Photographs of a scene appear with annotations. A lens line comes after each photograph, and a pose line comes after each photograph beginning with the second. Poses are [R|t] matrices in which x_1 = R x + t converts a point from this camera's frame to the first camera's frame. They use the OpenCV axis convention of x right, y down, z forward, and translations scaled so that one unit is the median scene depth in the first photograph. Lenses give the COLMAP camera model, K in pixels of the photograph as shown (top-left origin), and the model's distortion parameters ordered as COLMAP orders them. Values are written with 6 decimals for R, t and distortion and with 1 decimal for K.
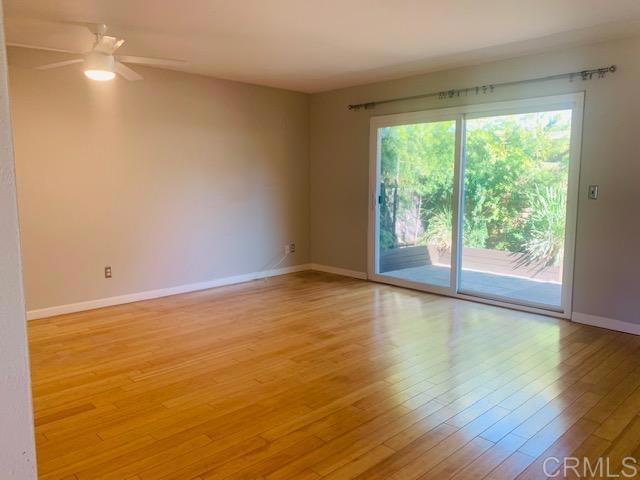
lens RADIAL K [[488.7, 0, 315.4], [0, 488.7, 238.9], [0, 0, 1]] dist [0.025792, -0.040919]
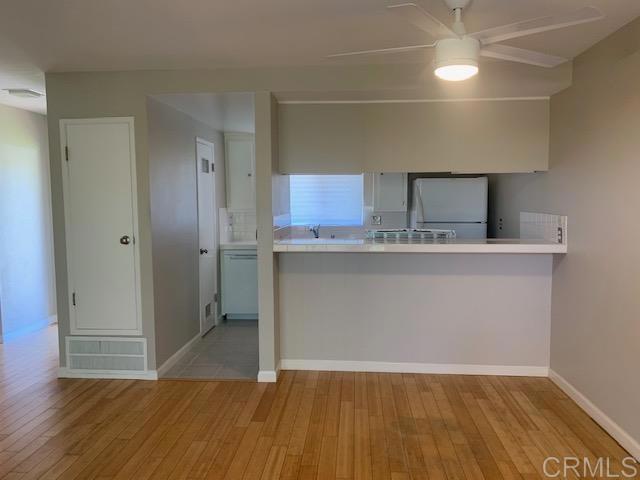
lens RADIAL K [[488.7, 0, 319.3], [0, 488.7, 233.6], [0, 0, 1]] dist [0.025792, -0.040919]
pose [[-0.736027, 0.056167, -0.674618, 0.157420], [-0.074845, 0.983691, 0.163557, -0.240918], [0.672802, 0.170874, -0.719819, 1.527657]]
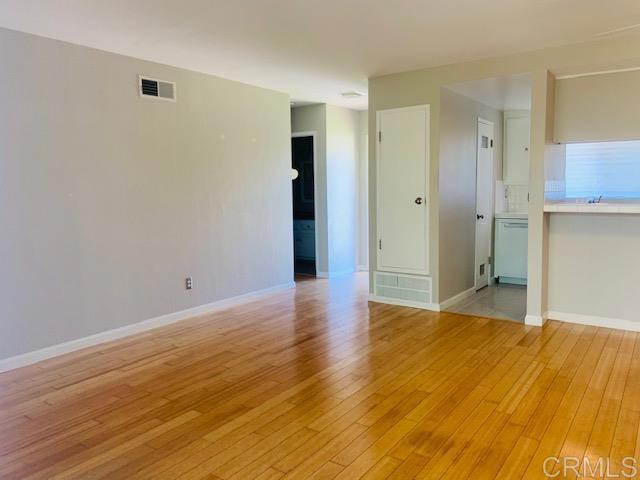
lens RADIAL K [[488.7, 0, 315.4], [0, 488.7, 234.0], [0, 0, 1]] dist [0.025792, -0.040919]
pose [[-0.981802, 0.031654, -0.187250, 0.307815], [-0.008234, 0.977988, 0.208498, -0.212644], [0.189728, 0.206246, -0.959930, 1.783703]]
